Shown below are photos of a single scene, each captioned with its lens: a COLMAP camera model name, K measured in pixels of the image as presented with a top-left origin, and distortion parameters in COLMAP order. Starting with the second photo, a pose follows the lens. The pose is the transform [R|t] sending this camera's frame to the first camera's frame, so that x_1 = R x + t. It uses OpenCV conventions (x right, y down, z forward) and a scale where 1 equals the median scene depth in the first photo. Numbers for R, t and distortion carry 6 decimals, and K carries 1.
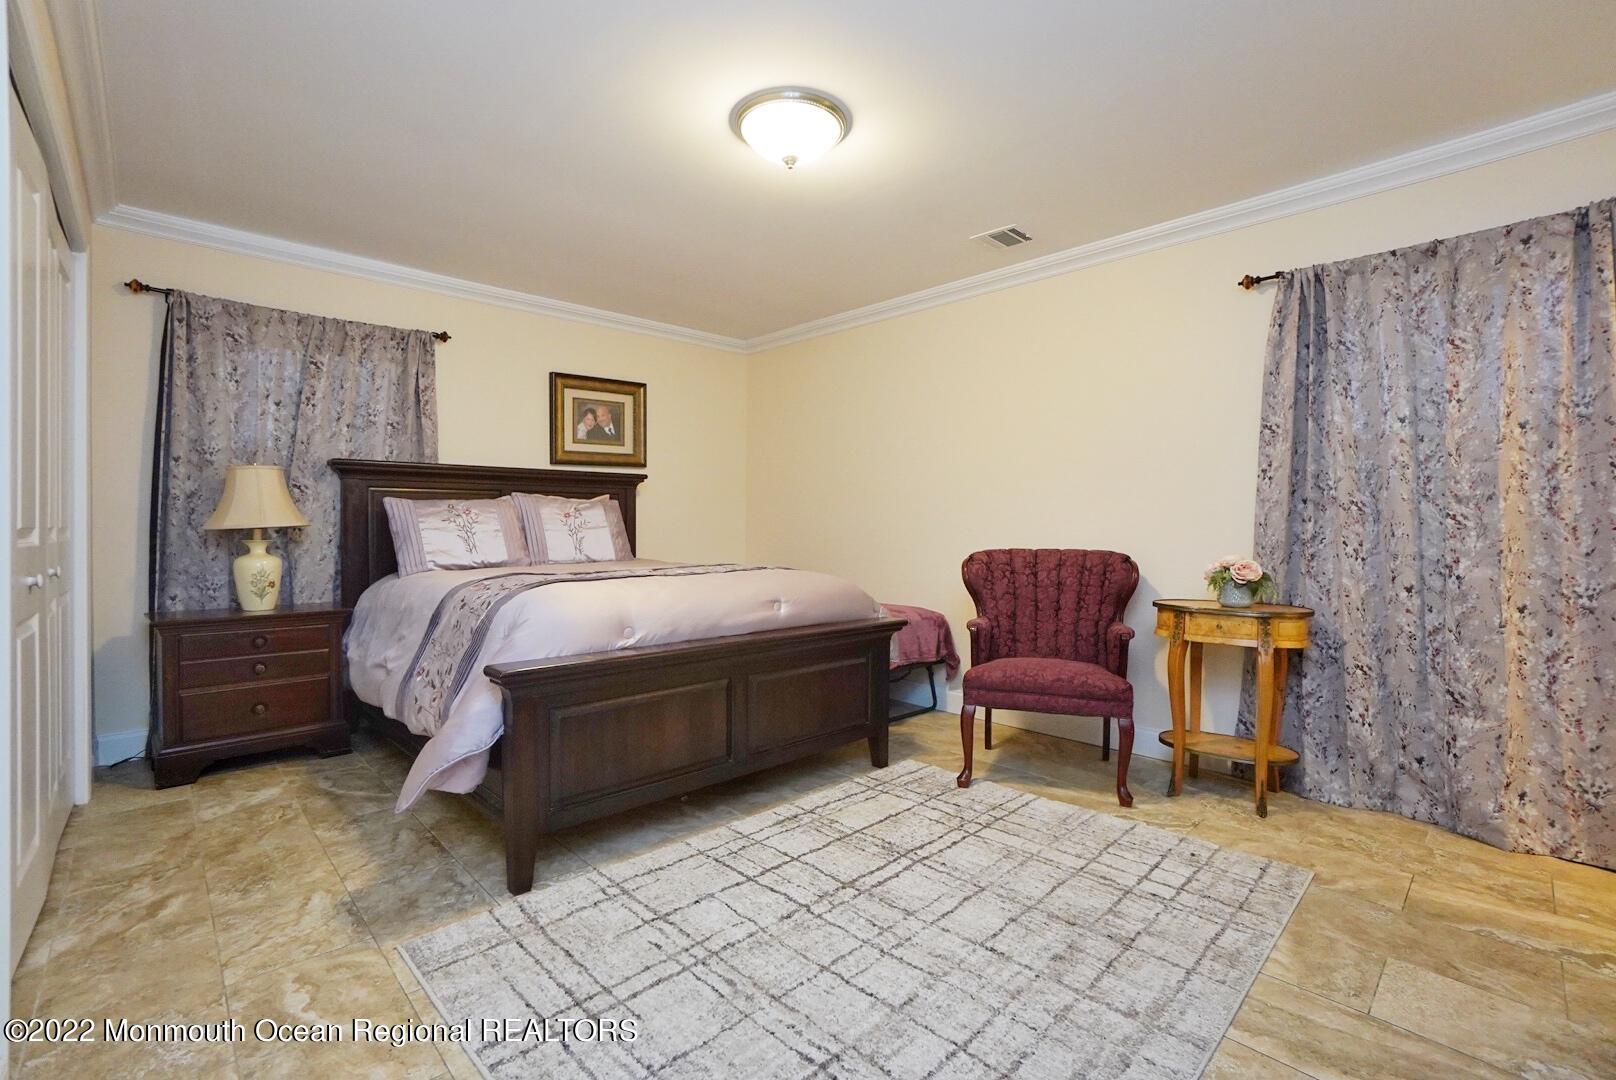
lens RADIAL K [[714.8, 0, 797.5], [0, 714.8, 530.8], [0, 0, 1]] dist [-0.062490, 0.021260]
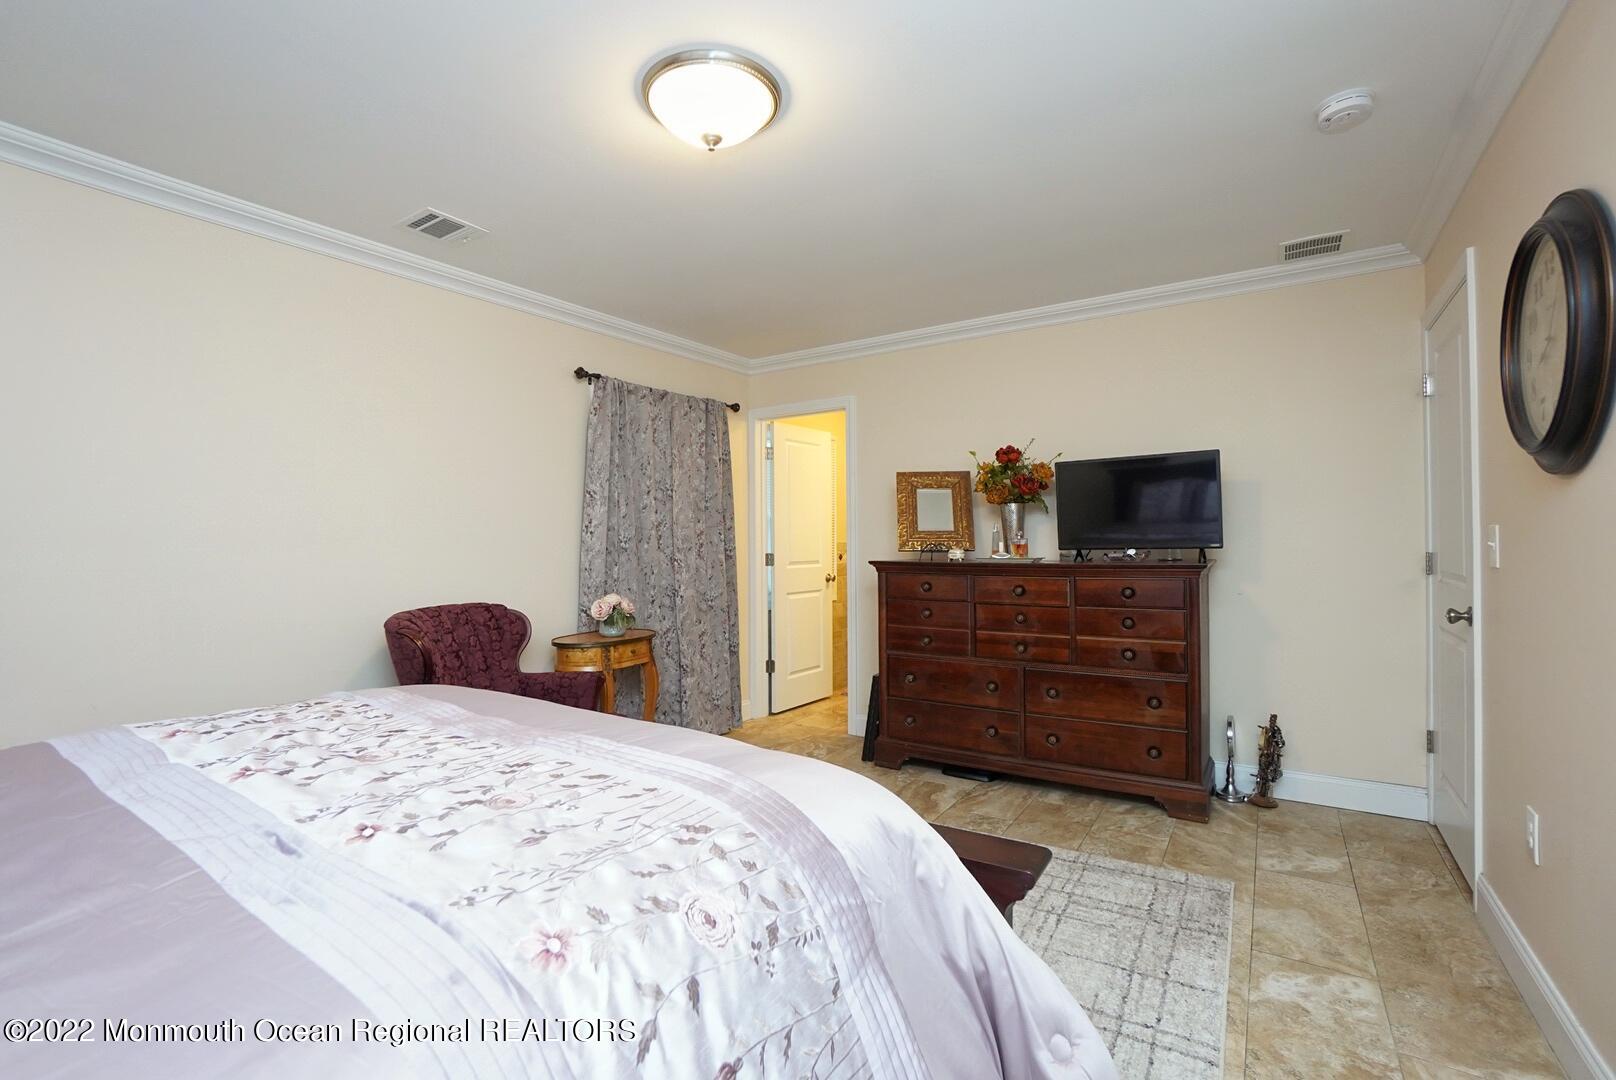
lens RADIAL K [[714.8, 0, 797.4], [0, 714.8, 540.1], [0, 0, 1]] dist [-0.062490, 0.021260]
pose [[-0.210373, -0.005118, 0.977608, -0.783273], [0.010126, 0.999921, 0.007414, -0.078000], [-0.977569, 0.011458, -0.210305, 1.046655]]
